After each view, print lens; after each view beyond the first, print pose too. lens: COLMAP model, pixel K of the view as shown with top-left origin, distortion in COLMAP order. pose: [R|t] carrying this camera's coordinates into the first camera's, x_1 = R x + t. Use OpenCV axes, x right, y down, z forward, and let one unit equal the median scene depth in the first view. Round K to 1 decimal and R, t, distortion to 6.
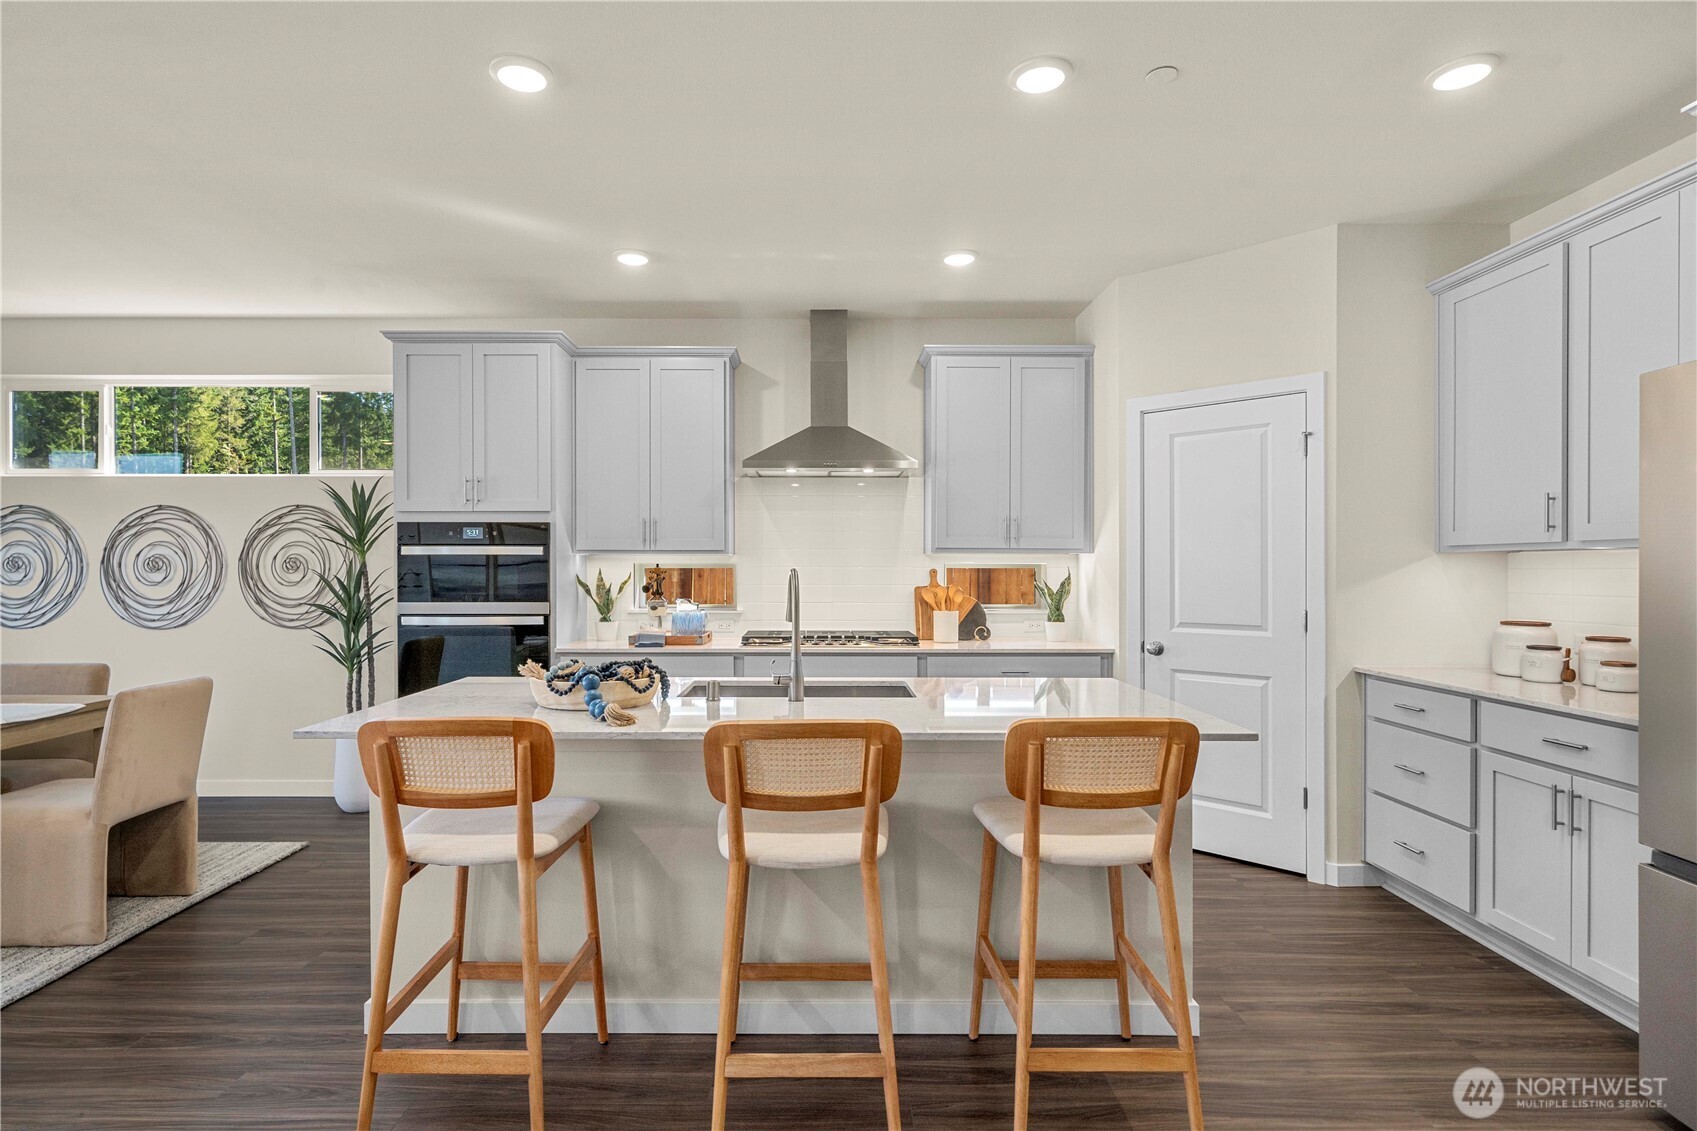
lens RADIAL K [[869.3, 0, 816.1], [0, 869.3, 572.3], [0, 0, 1]] dist [-0.003059, -0.001682]
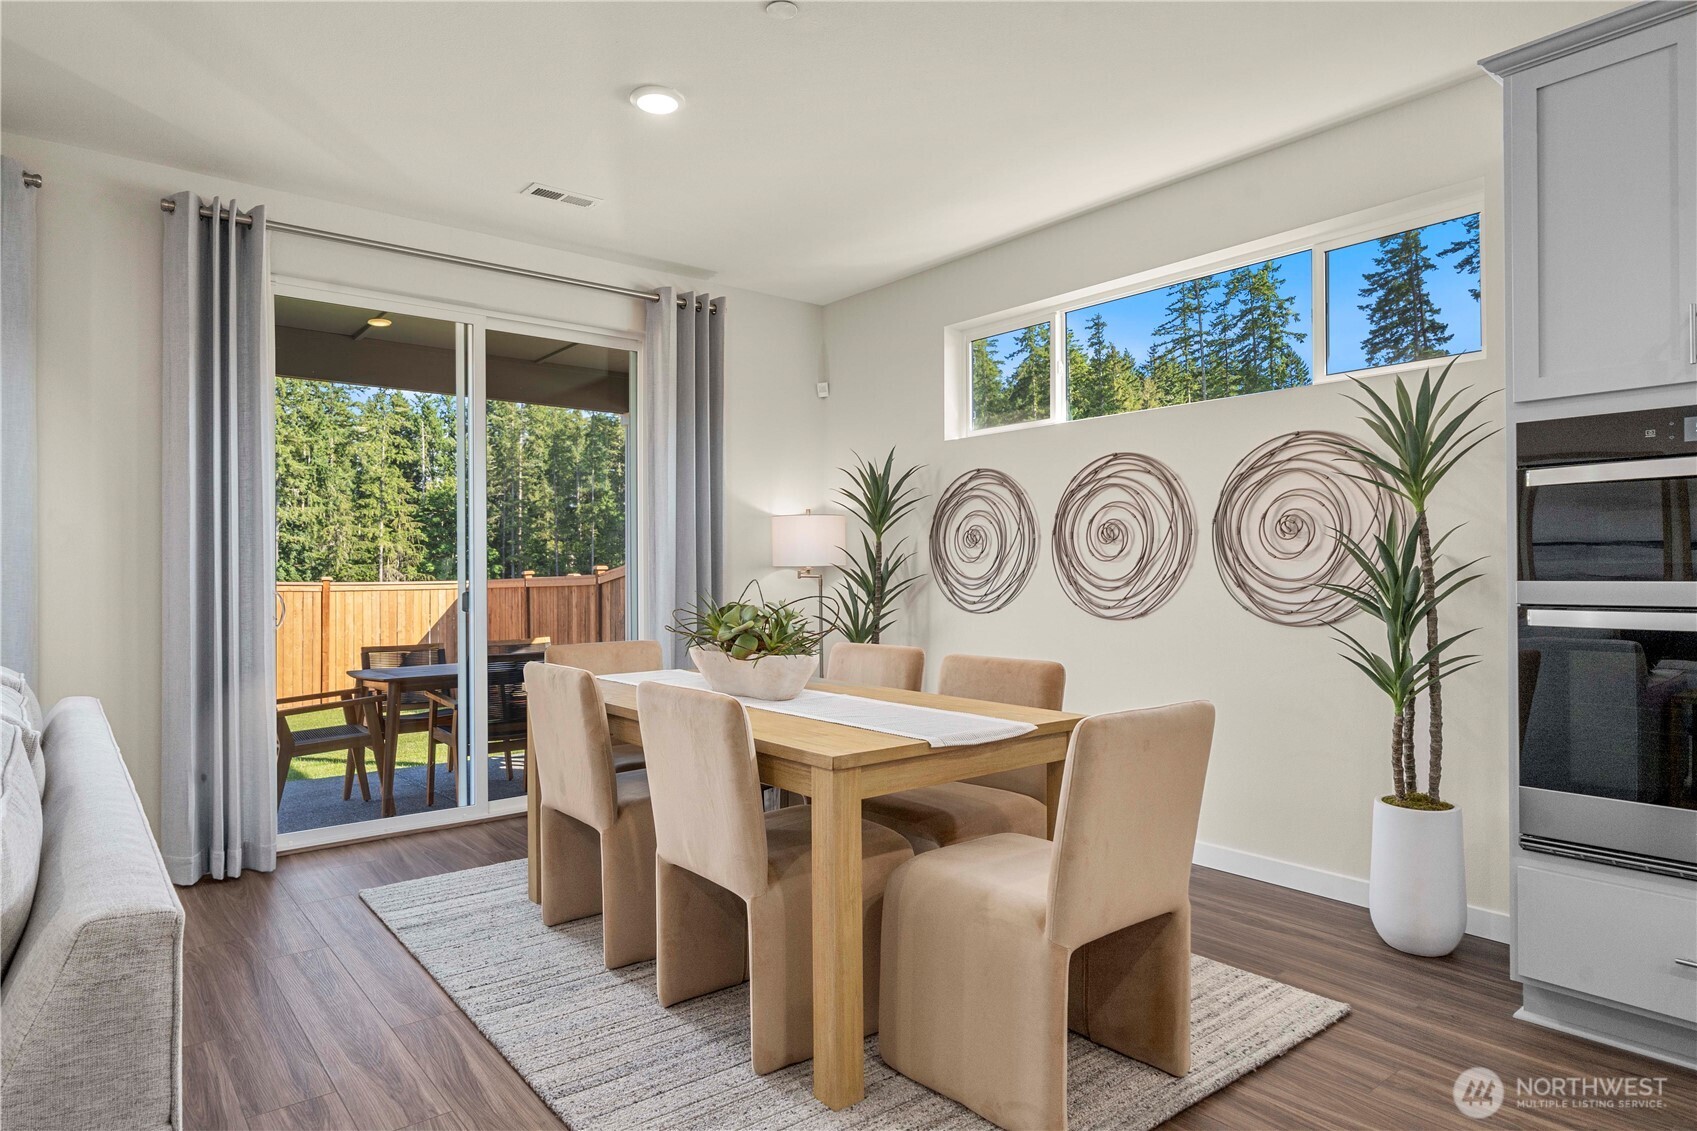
lens RADIAL K [[994.2, 0, 848.5], [0, 994.2, 565.5], [0, 0, 1]] dist [0.001733, -0.001354]
pose [[0.630527, -0.006399, -0.776141, -0.253674], [0.001628, 0.999975, -0.006922, 0.026431], [0.776165, 0.003101, 0.630522, 0.301154]]
